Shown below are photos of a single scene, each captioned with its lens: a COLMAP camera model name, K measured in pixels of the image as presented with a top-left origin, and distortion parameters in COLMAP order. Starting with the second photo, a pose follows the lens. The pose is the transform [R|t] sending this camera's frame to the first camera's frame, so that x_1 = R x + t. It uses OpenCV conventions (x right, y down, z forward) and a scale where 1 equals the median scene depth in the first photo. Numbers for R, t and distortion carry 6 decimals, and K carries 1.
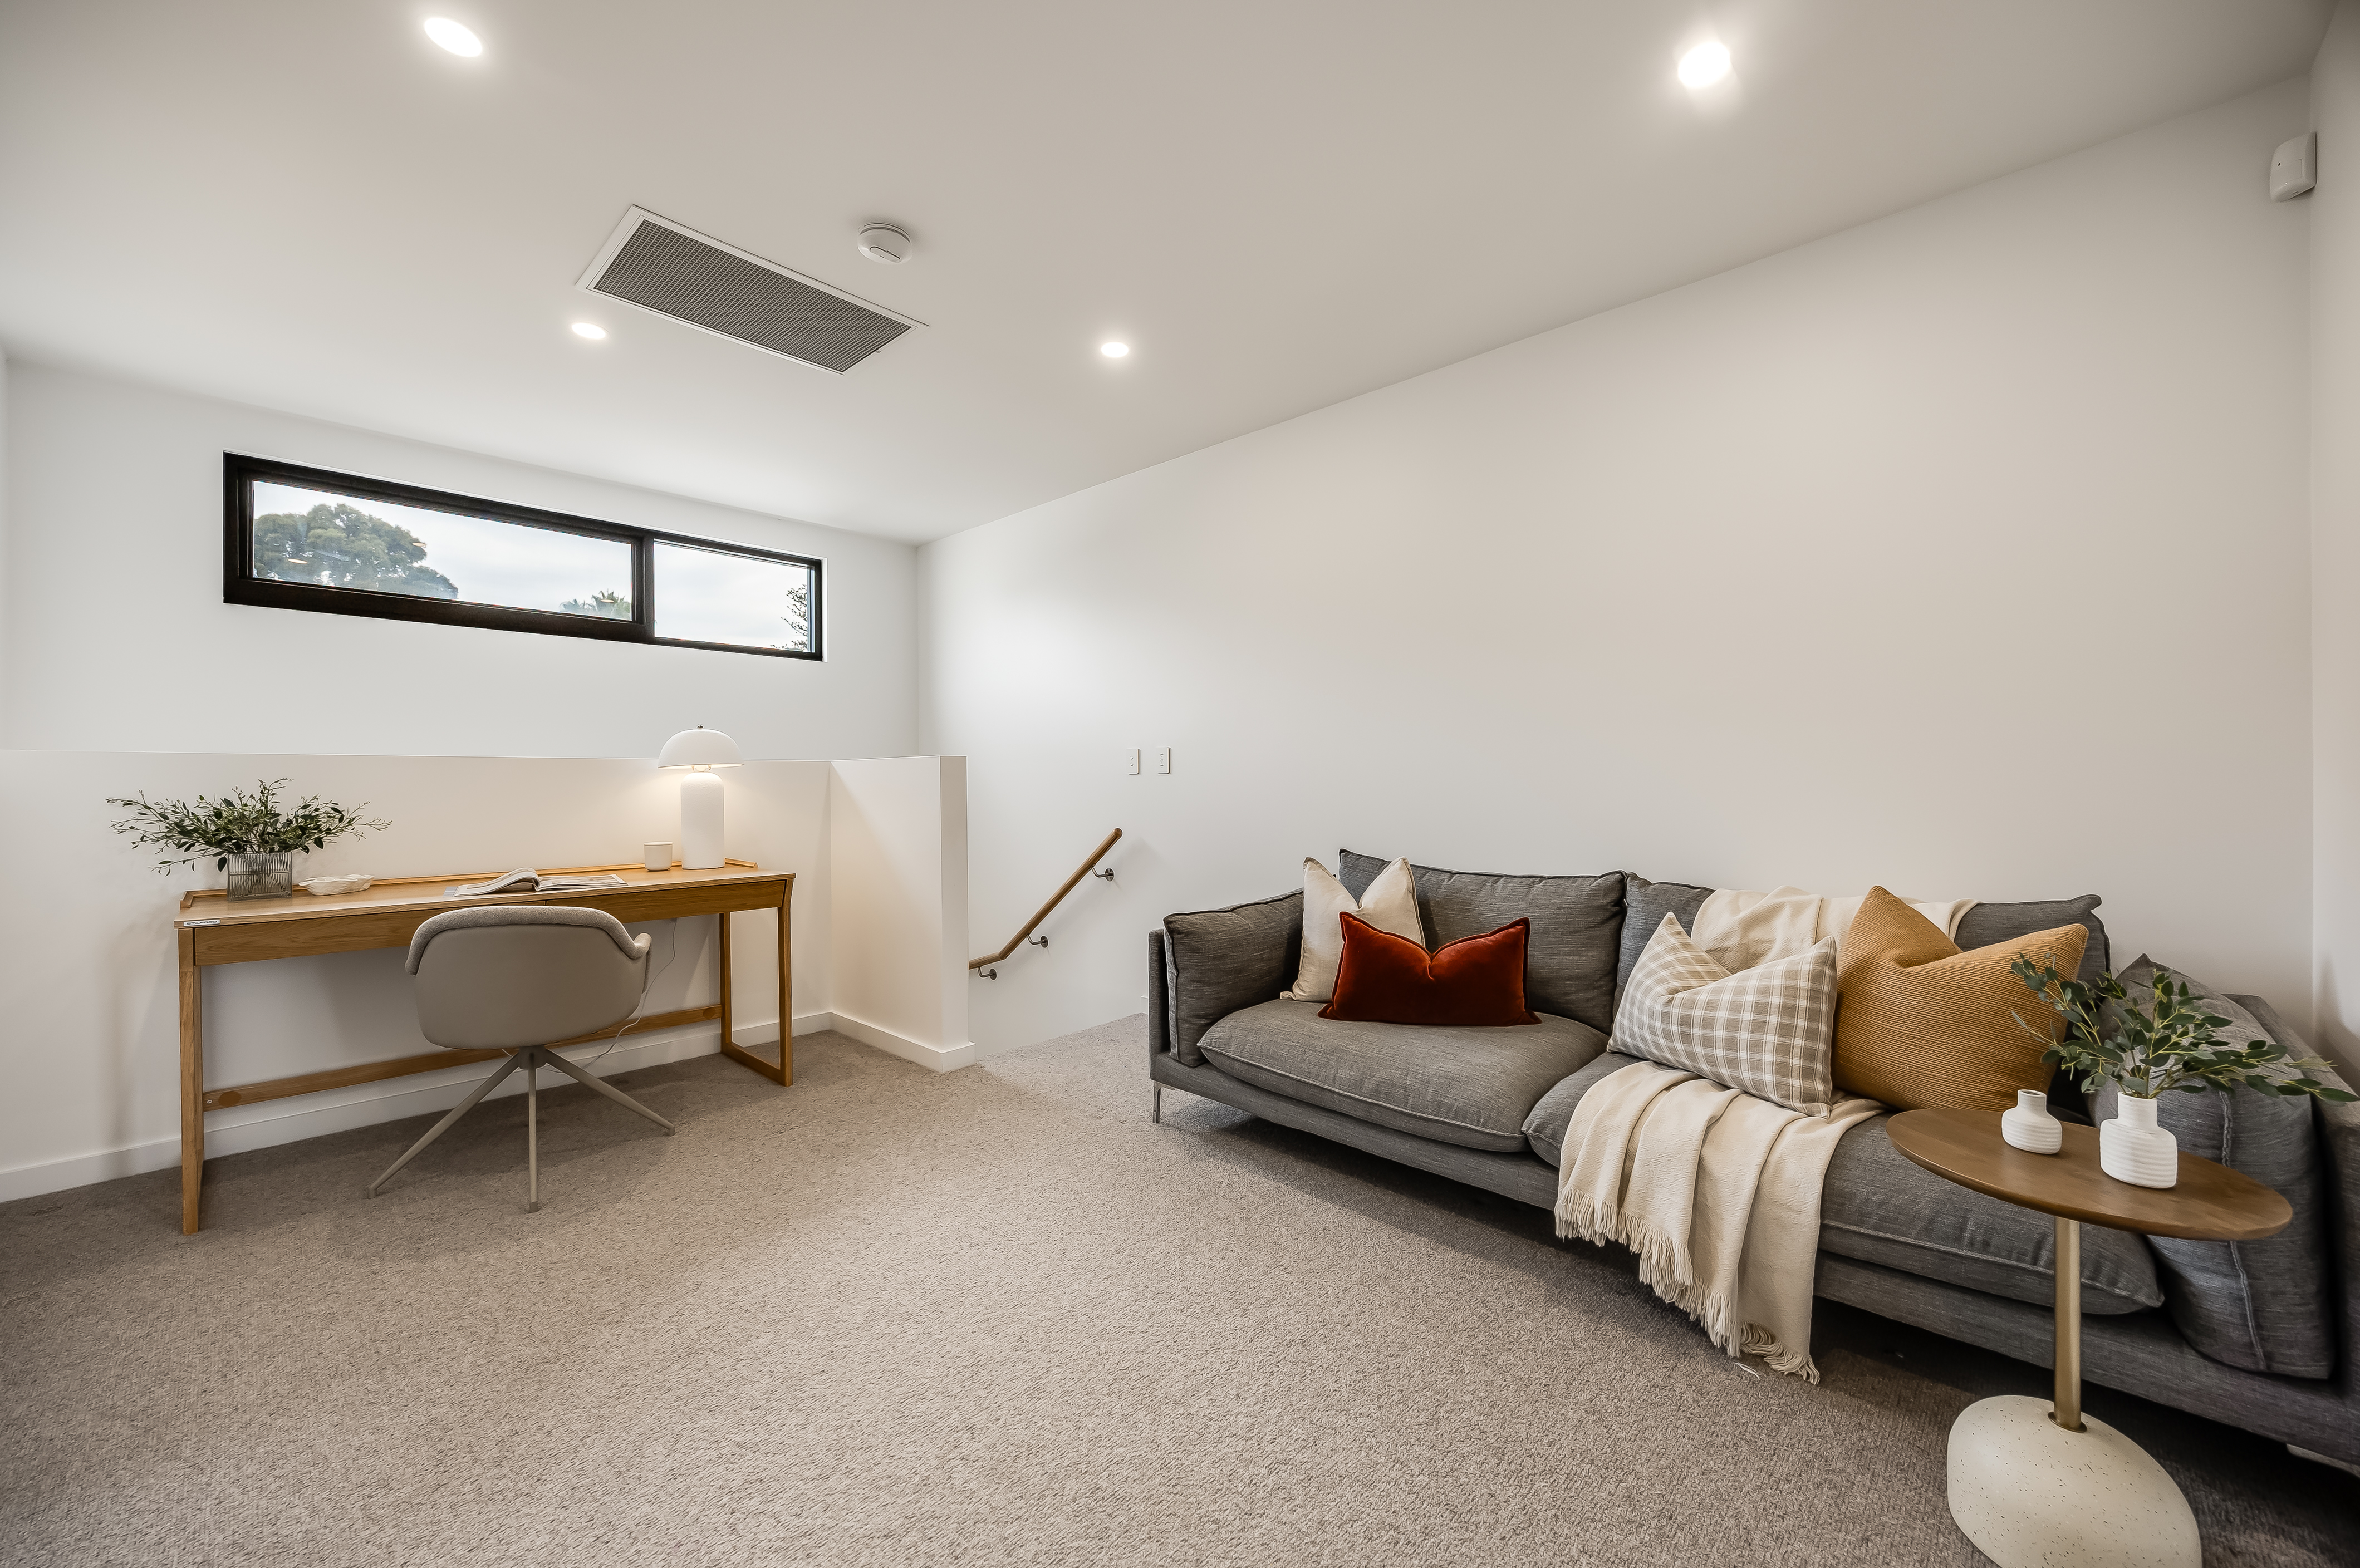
lens RADIAL K [[897.9, 0, 1171.6], [0, 897.9, 790.0], [0, 0, 1]] dist [-0.007288, 0.000085]
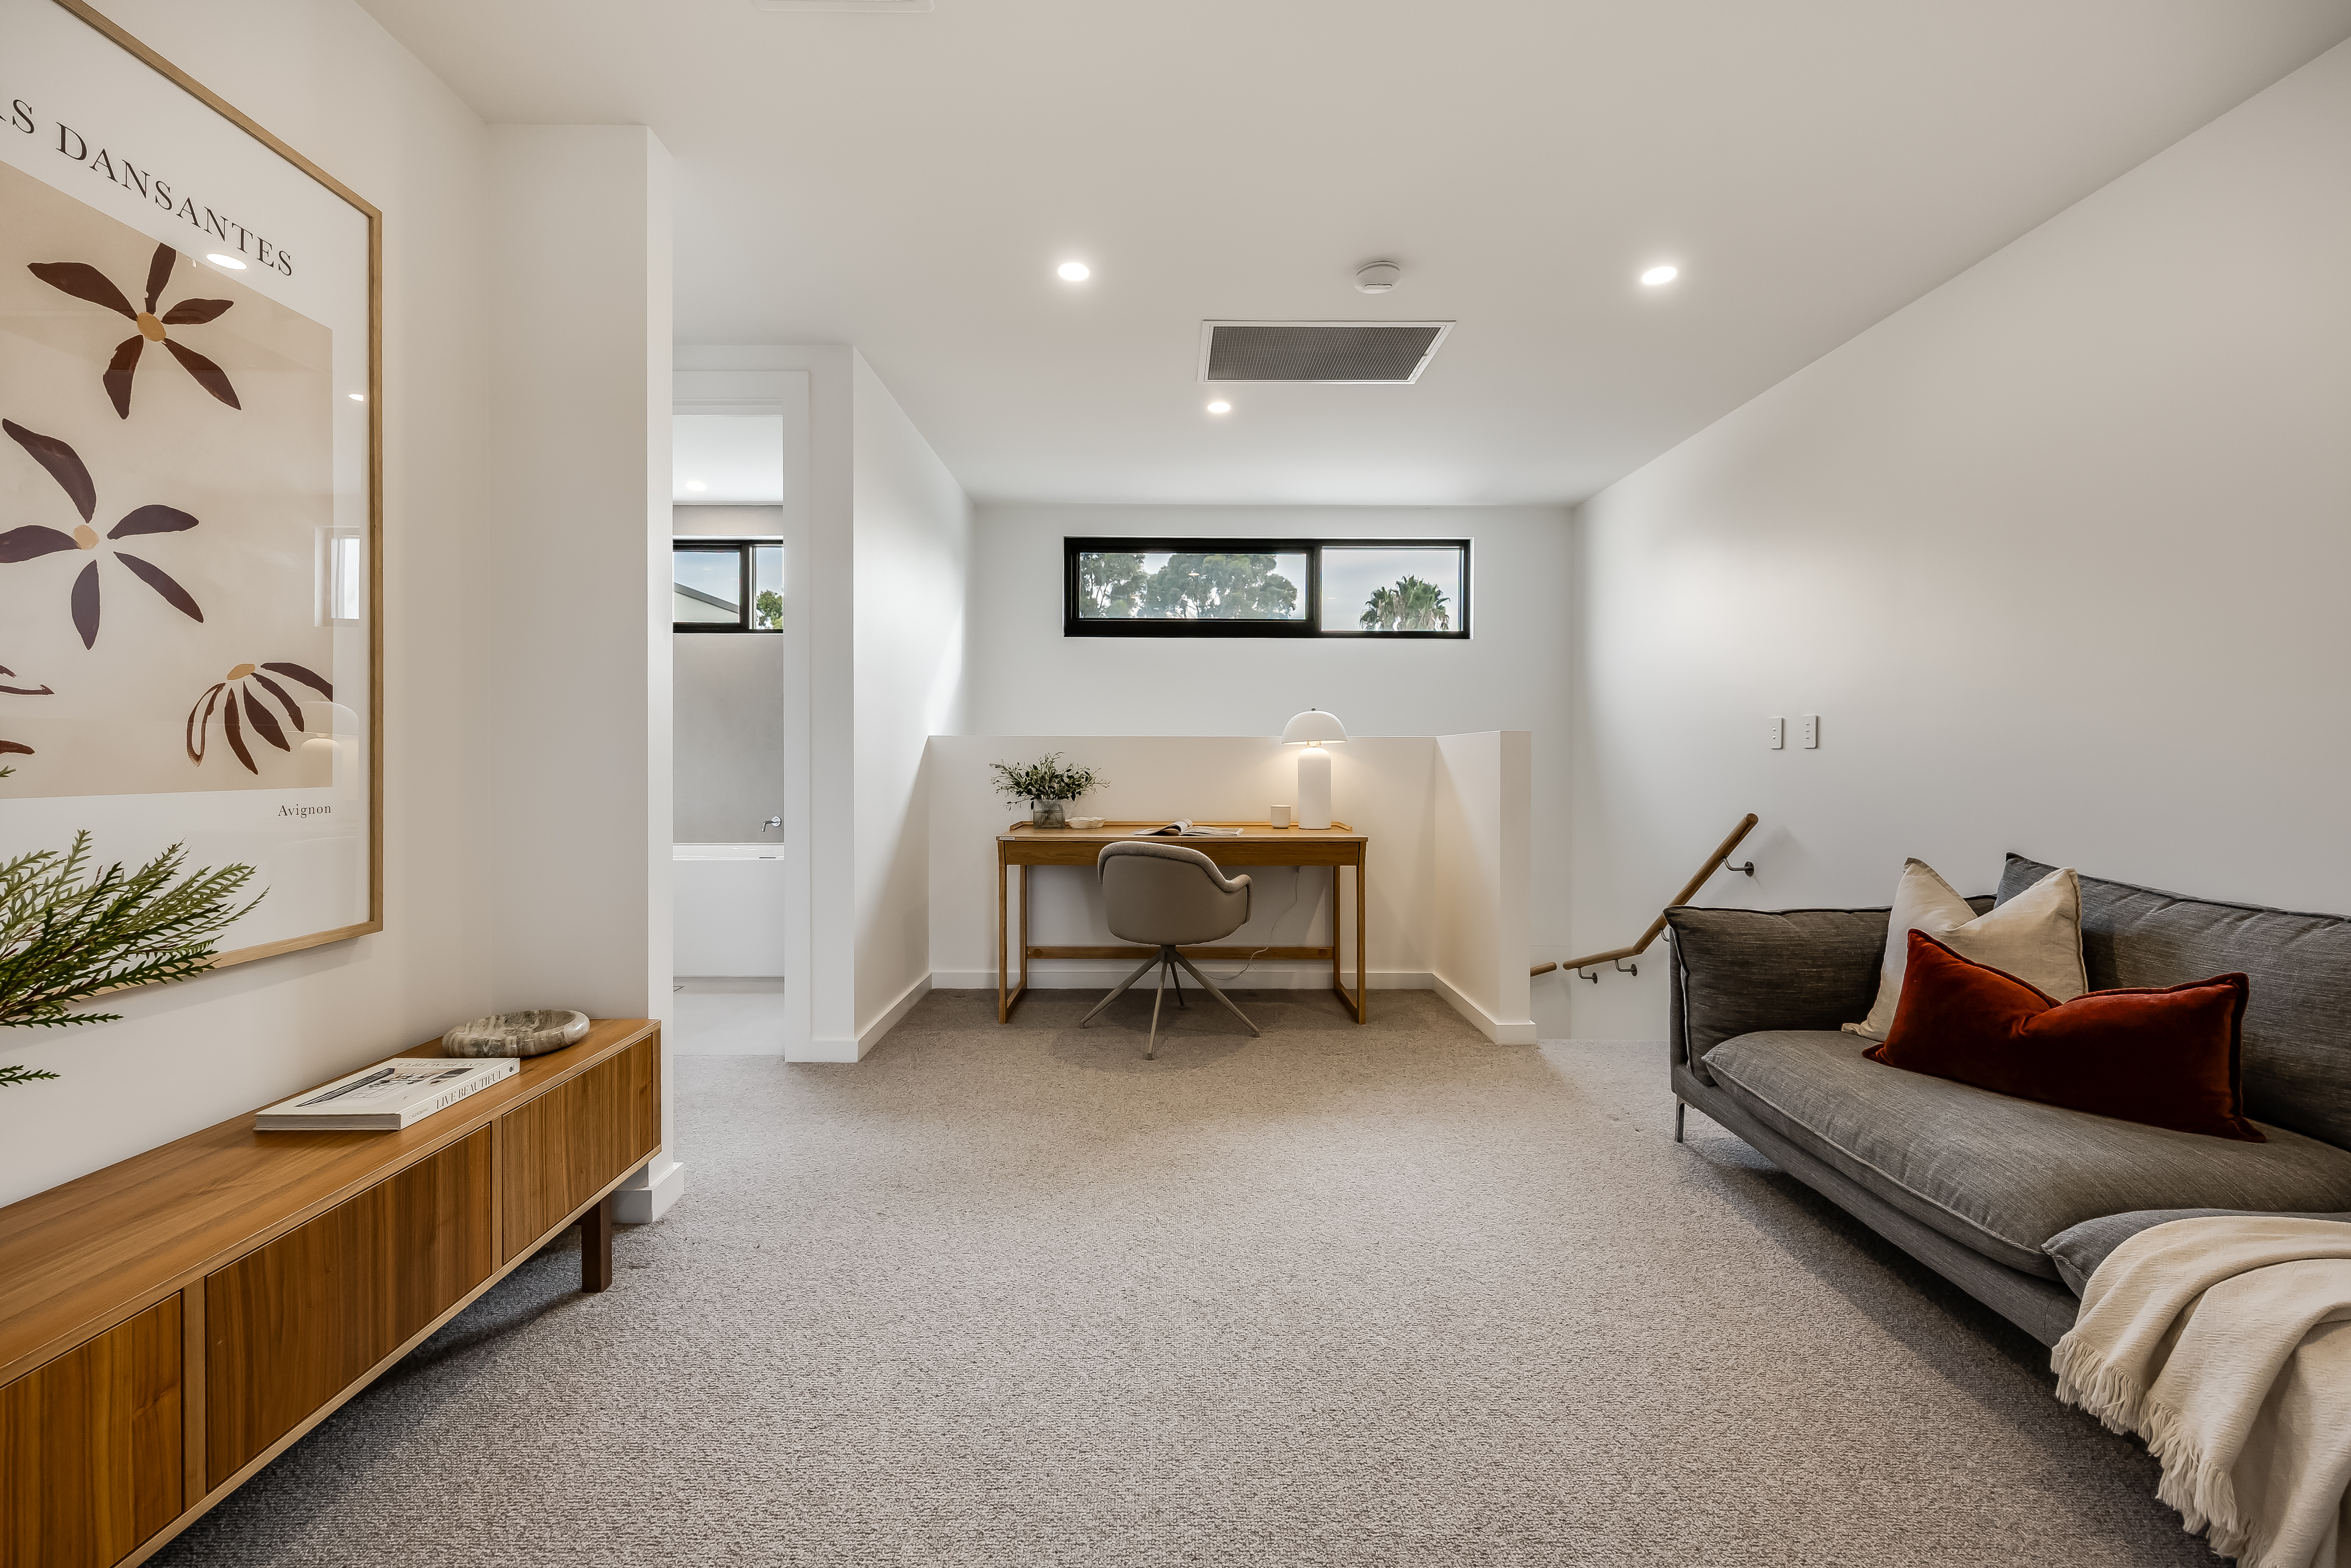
lens RADIAL K [[985.4, 0, 1174.6], [0, 985.4, 774.3], [0, 0, 1]] dist [0.001594, 0.000086]
pose [[0.688787, 0.018066, -0.724738, 0.375295], [-0.011991, 0.999837, 0.013527, -0.000090], [0.724864, -0.000627, 0.688892, -0.036508]]
